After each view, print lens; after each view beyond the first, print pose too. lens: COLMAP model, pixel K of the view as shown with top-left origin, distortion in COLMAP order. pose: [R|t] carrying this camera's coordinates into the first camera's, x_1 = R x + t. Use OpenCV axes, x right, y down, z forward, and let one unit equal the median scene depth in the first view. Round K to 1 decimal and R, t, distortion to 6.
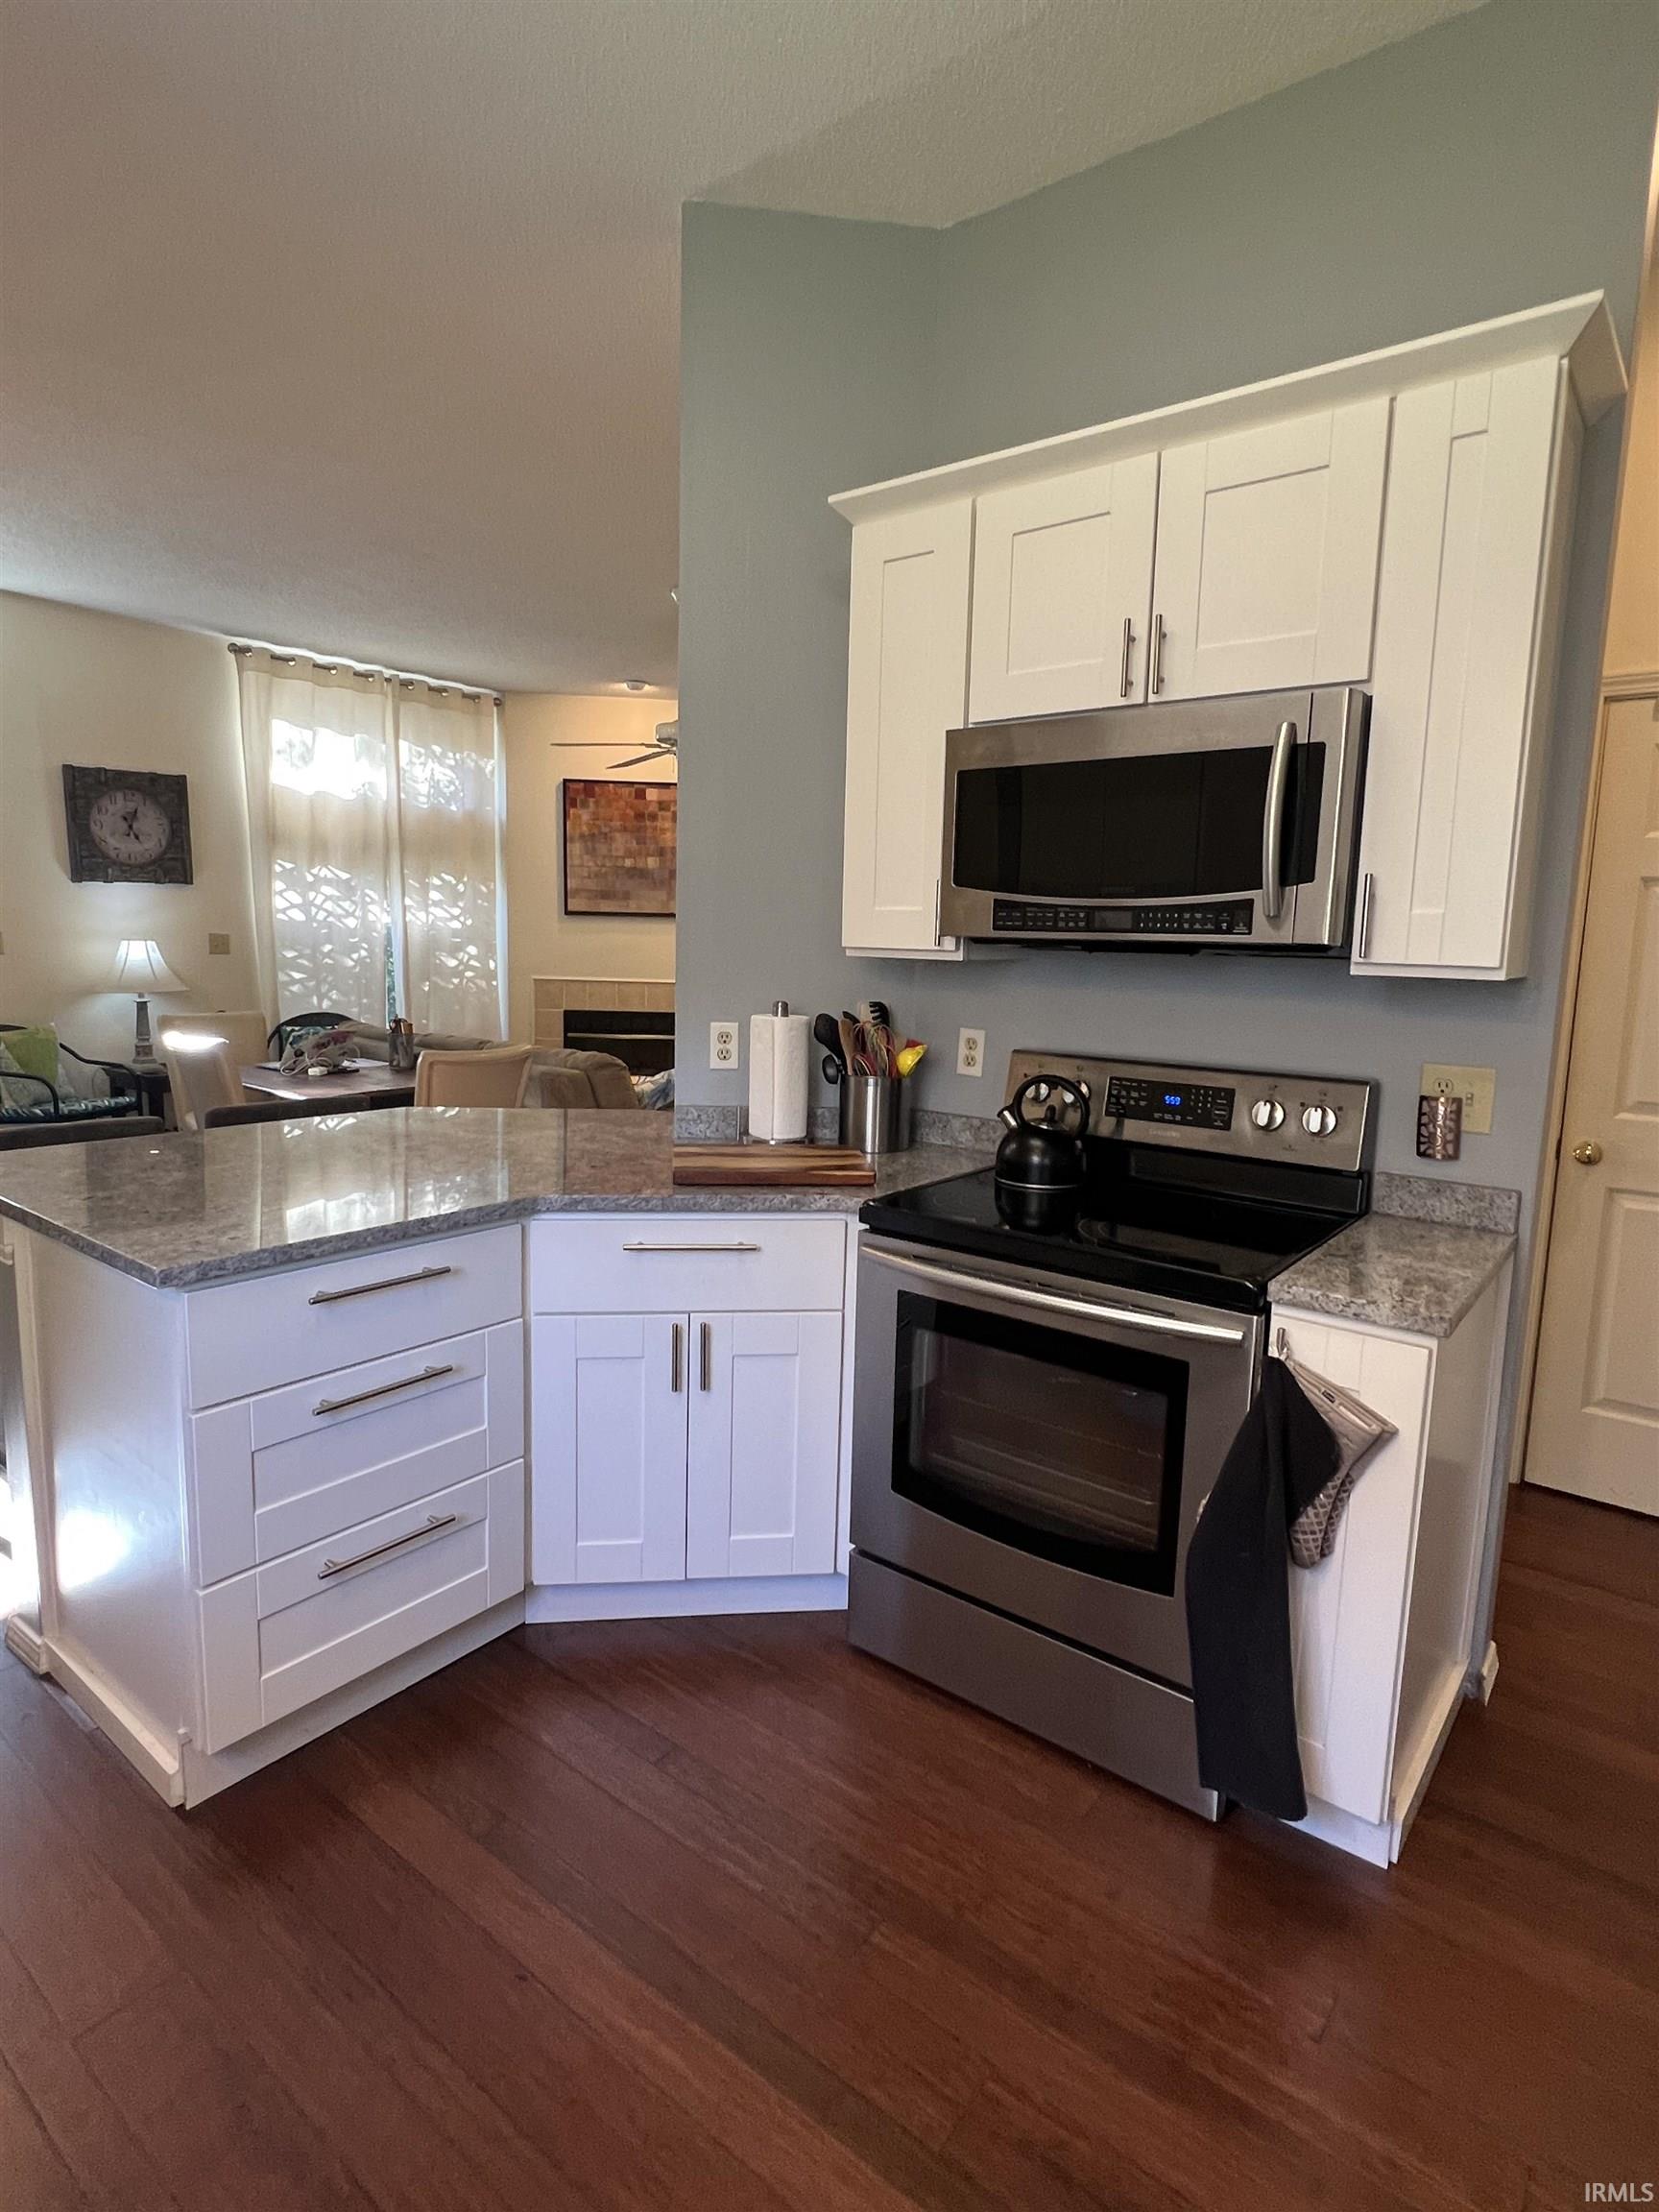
lens RADIAL K [[1173.0, 0, 837.1], [0, 1173.0, 1094.4], [0, 0, 1]] dist [-0.002883, -0.003015]
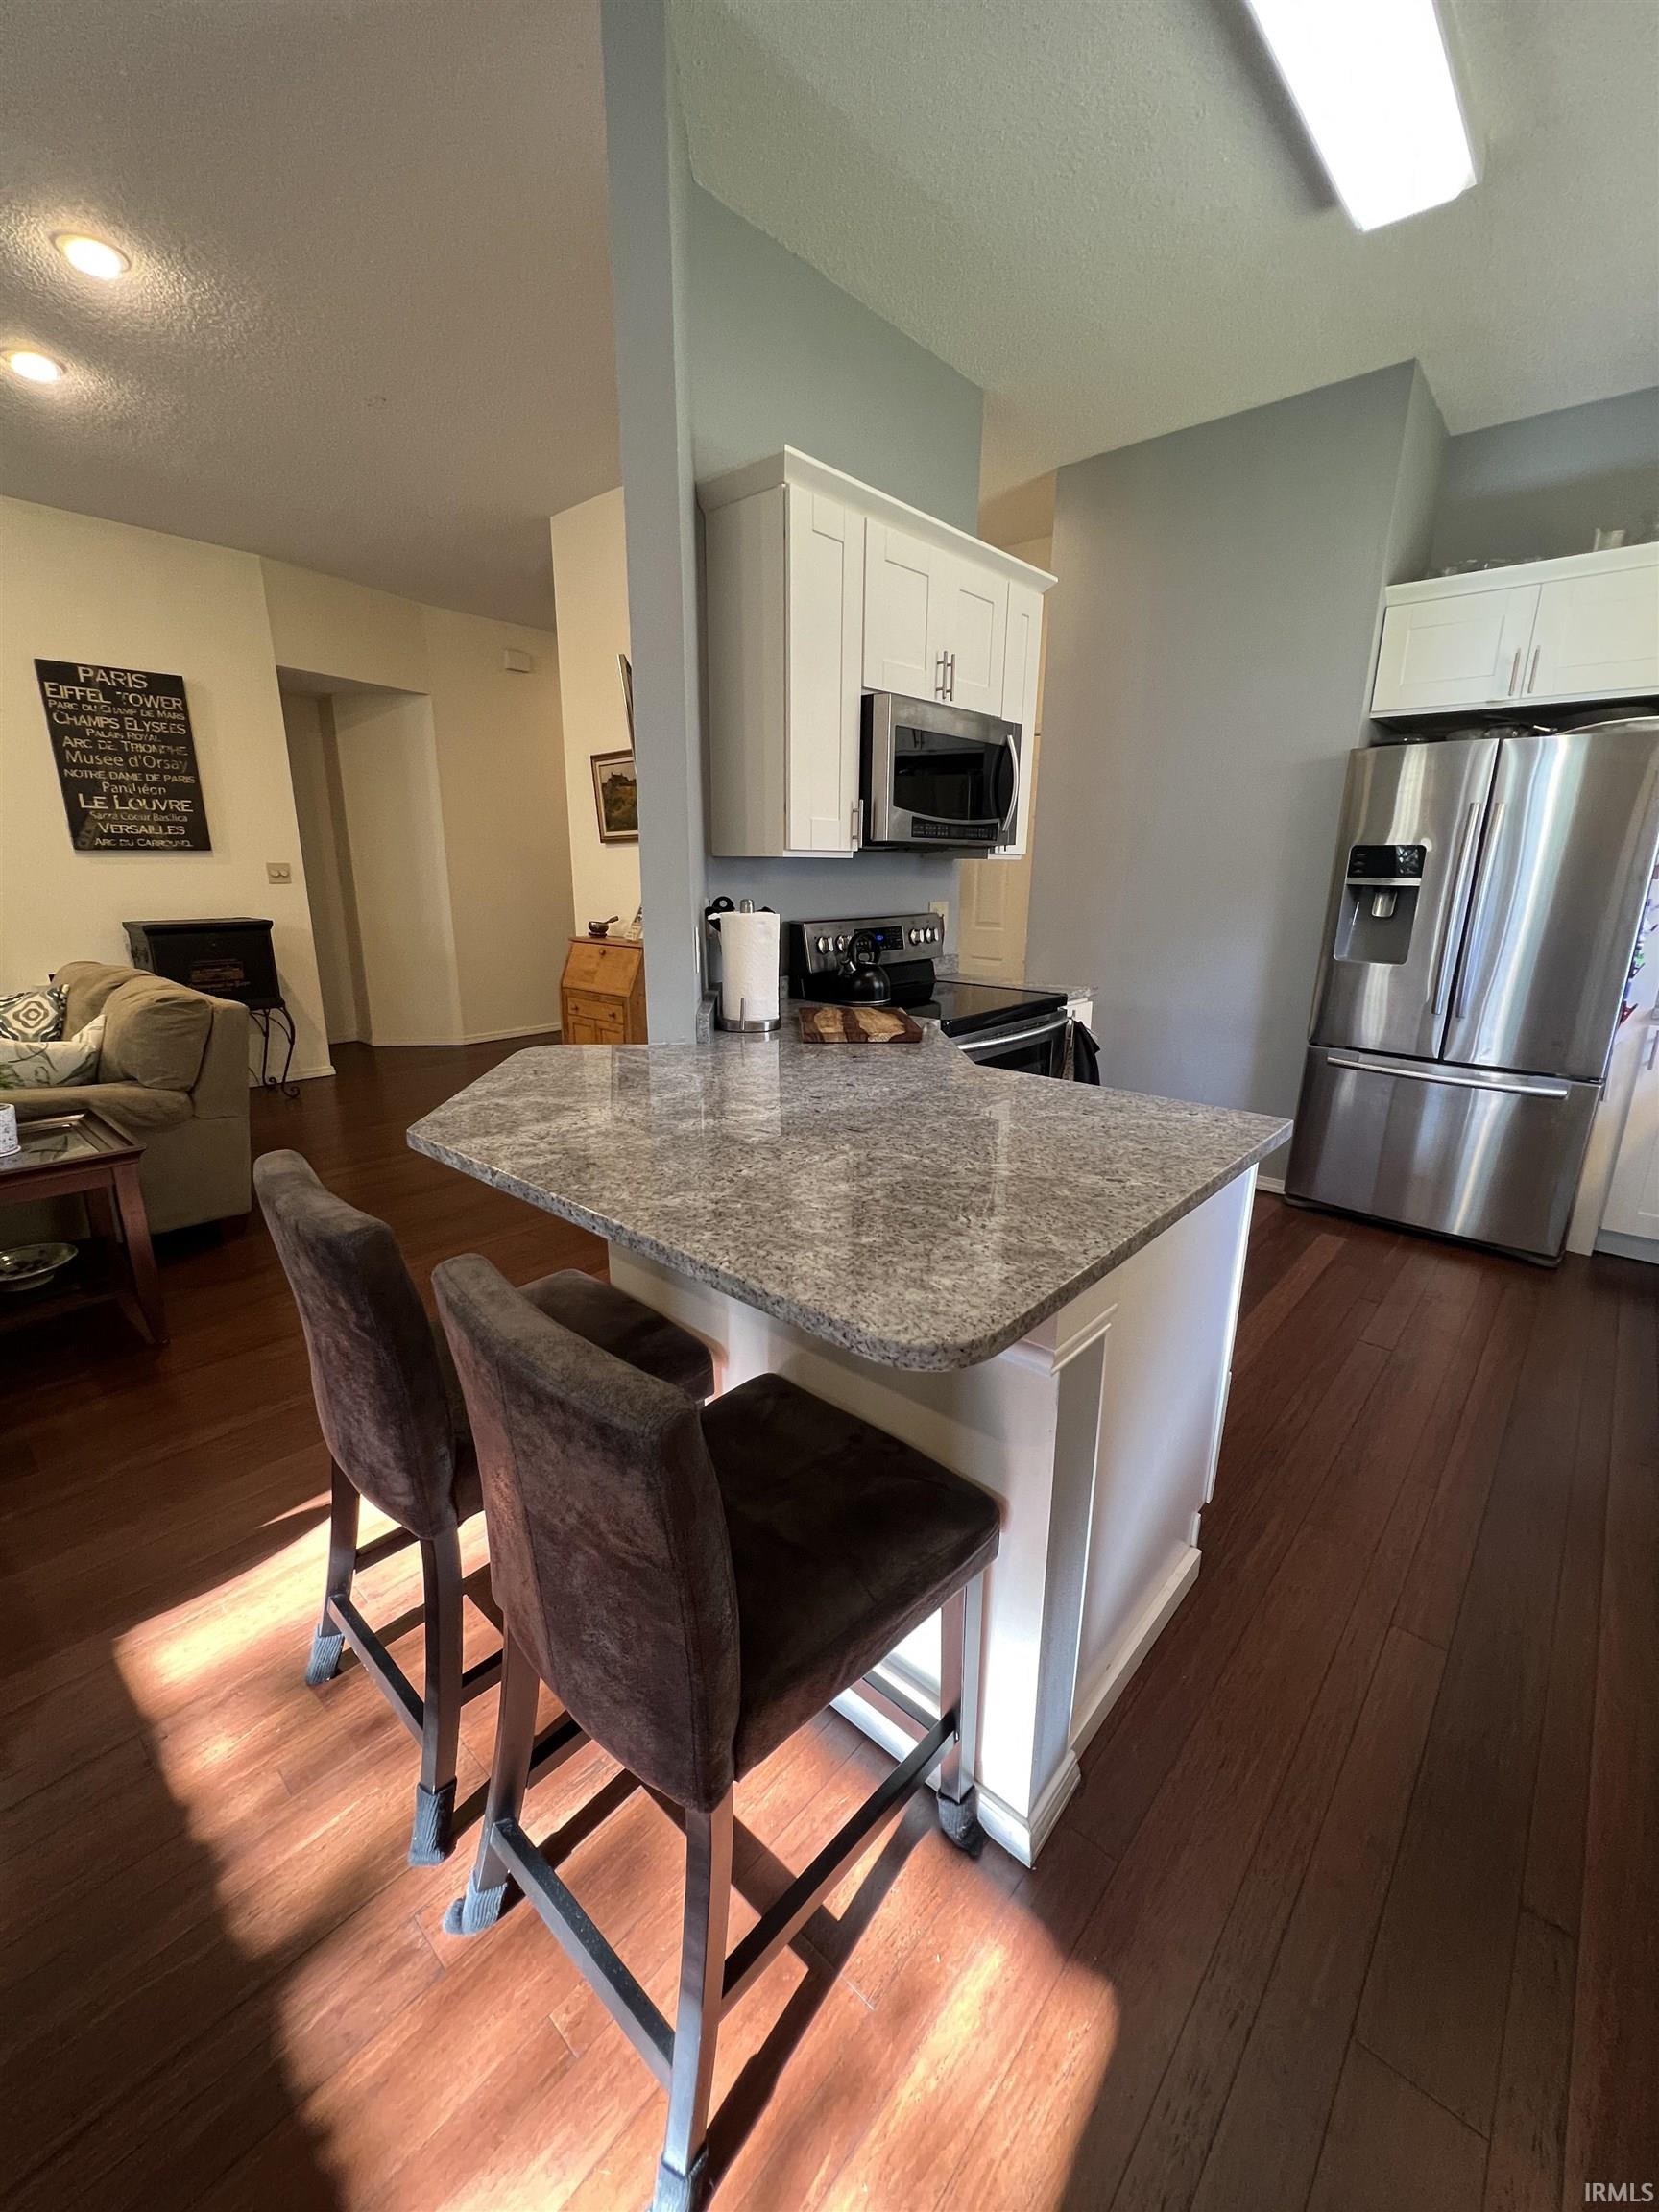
lens RADIAL K [[892.9, 0, 830.1], [0, 892.9, 1101.7], [0, 0, 1]] dist [-0.005110, 0.000485]
pose [[0.060236, -0.283066, 0.957207, -0.932350], [0.125269, 0.953511, 0.274089, -0.119580], [-0.990292, 0.103399, 0.092895, 0.864219]]
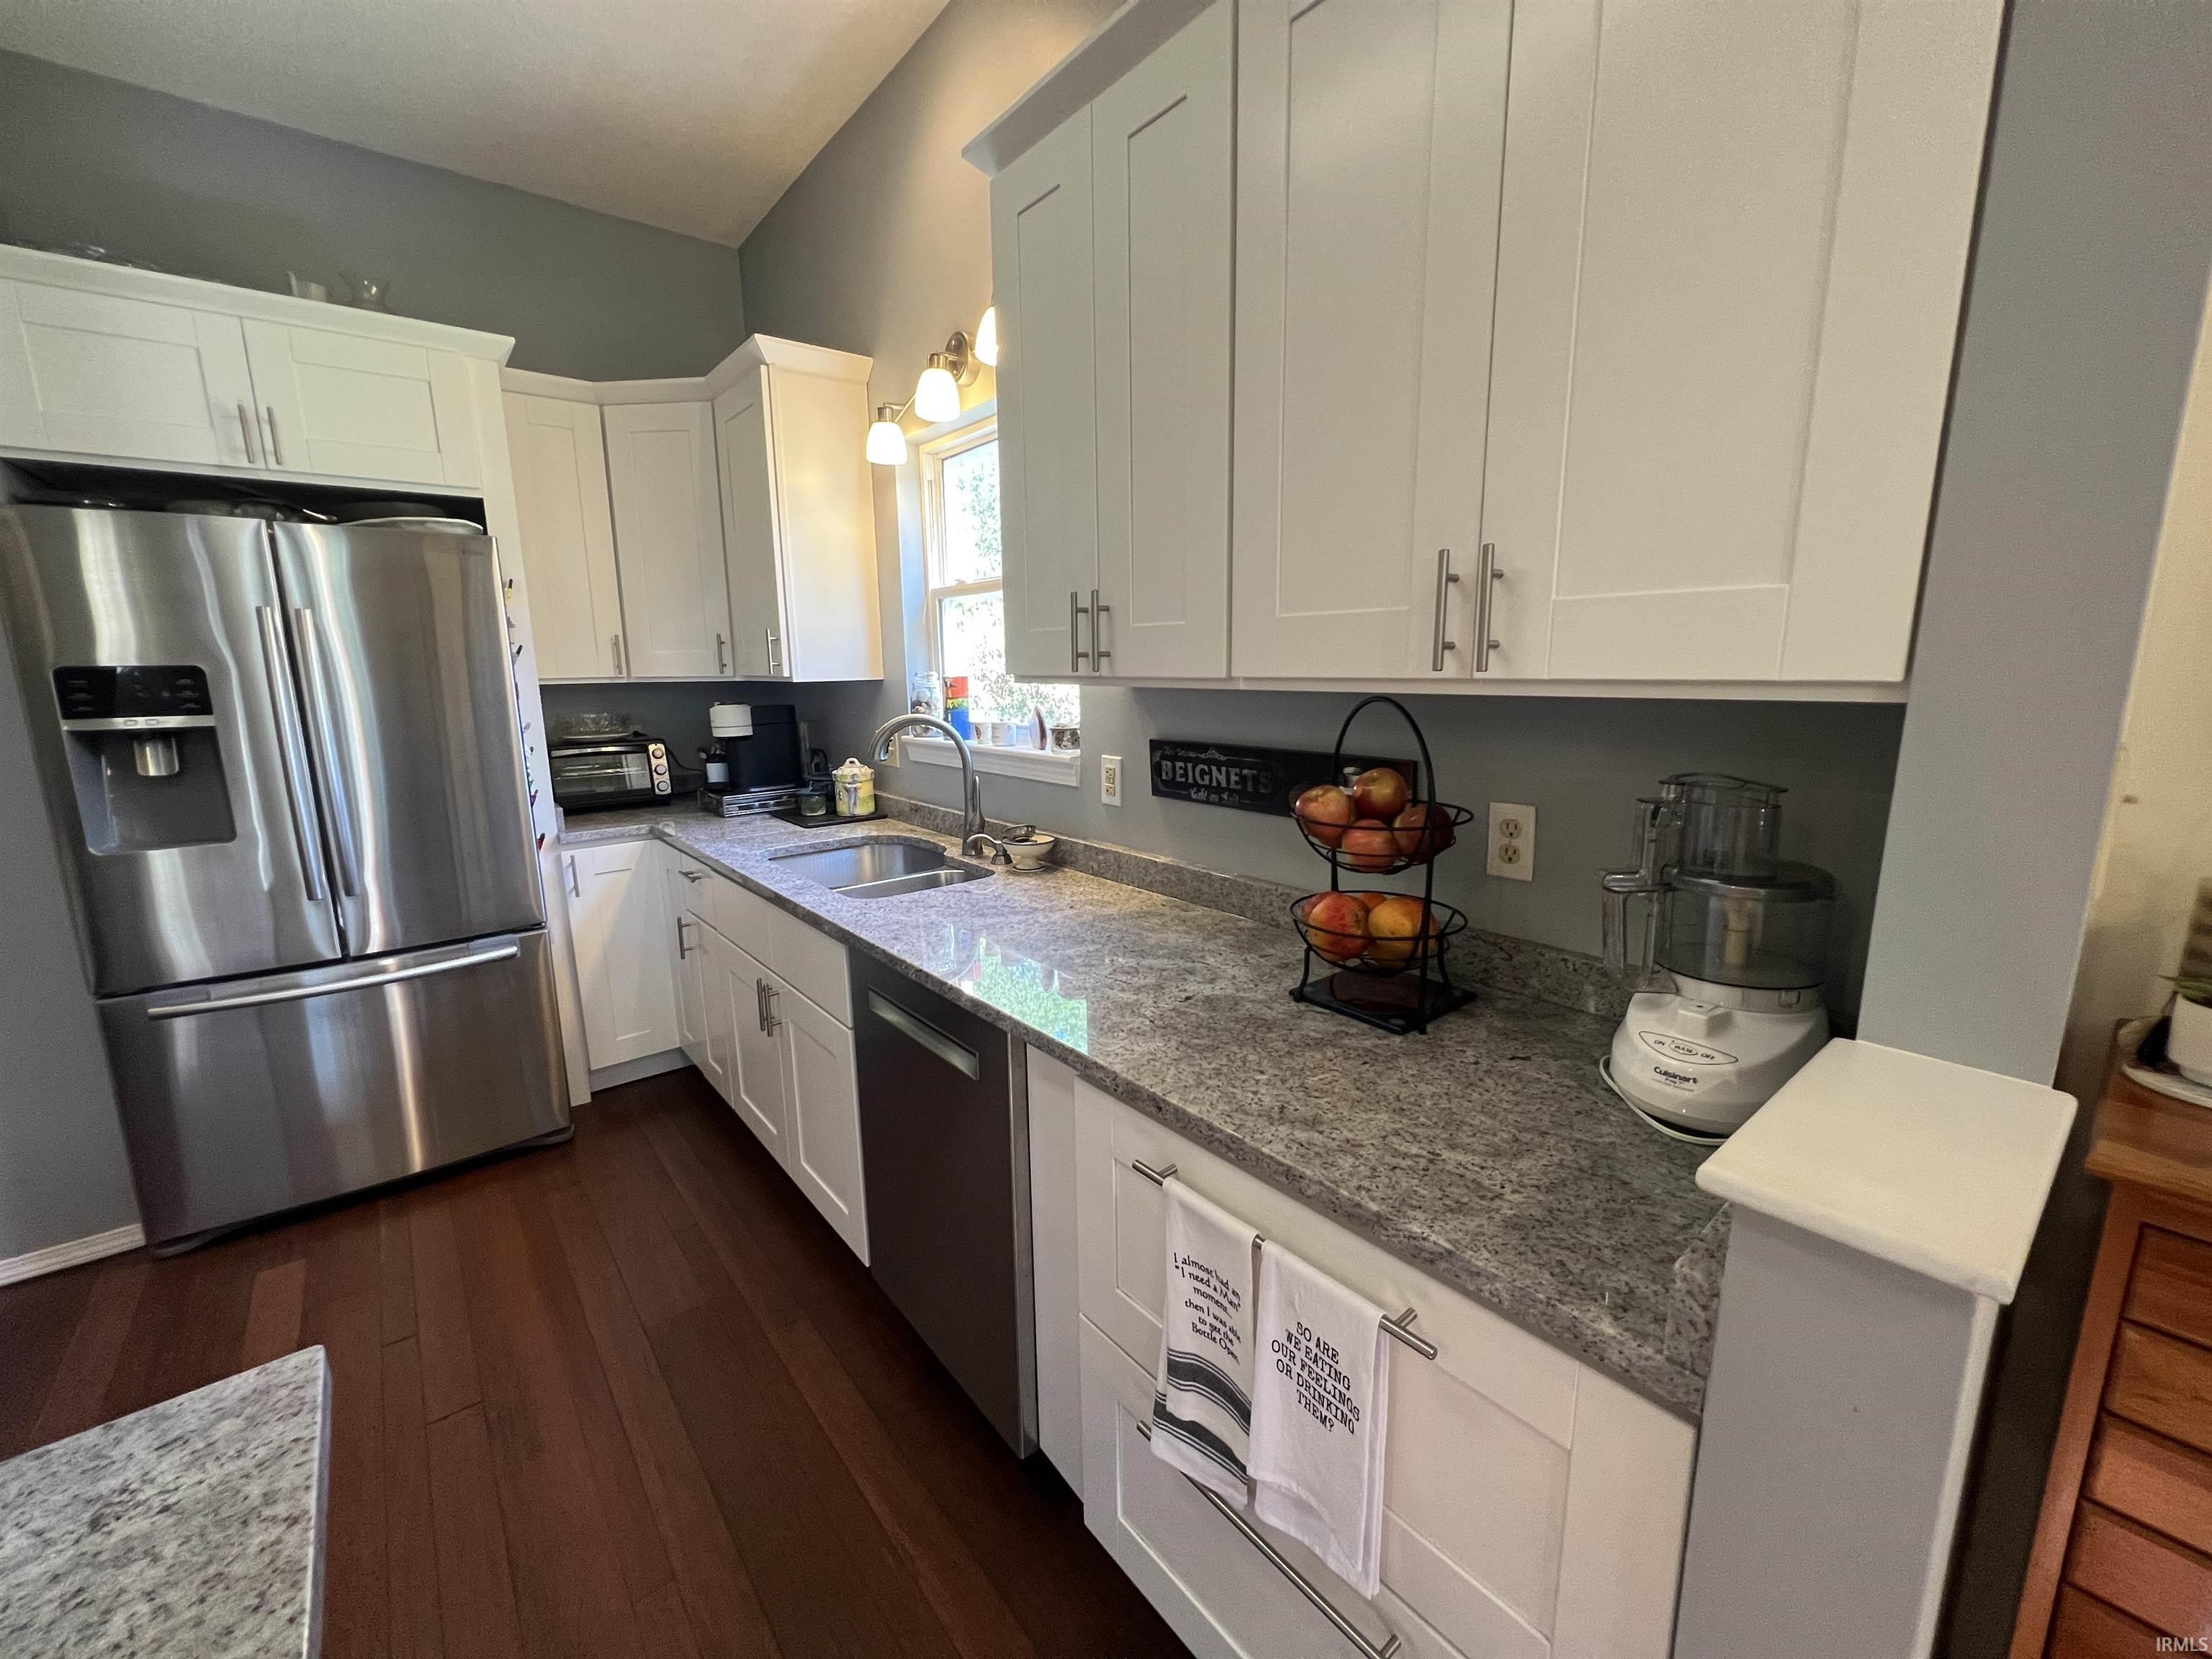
lens RADIAL K [[888.2, 0, 1093.3], [0, 888.2, 827.6], [0, 0, 1]] dist [-0.000337, -0.000171]
pose [[-0.975156, -0.053424, 0.214982, -0.608890], [0.017395, 0.949019, 0.314737, -0.118184], [-0.220836, 0.310657, -0.924512, 0.753475]]
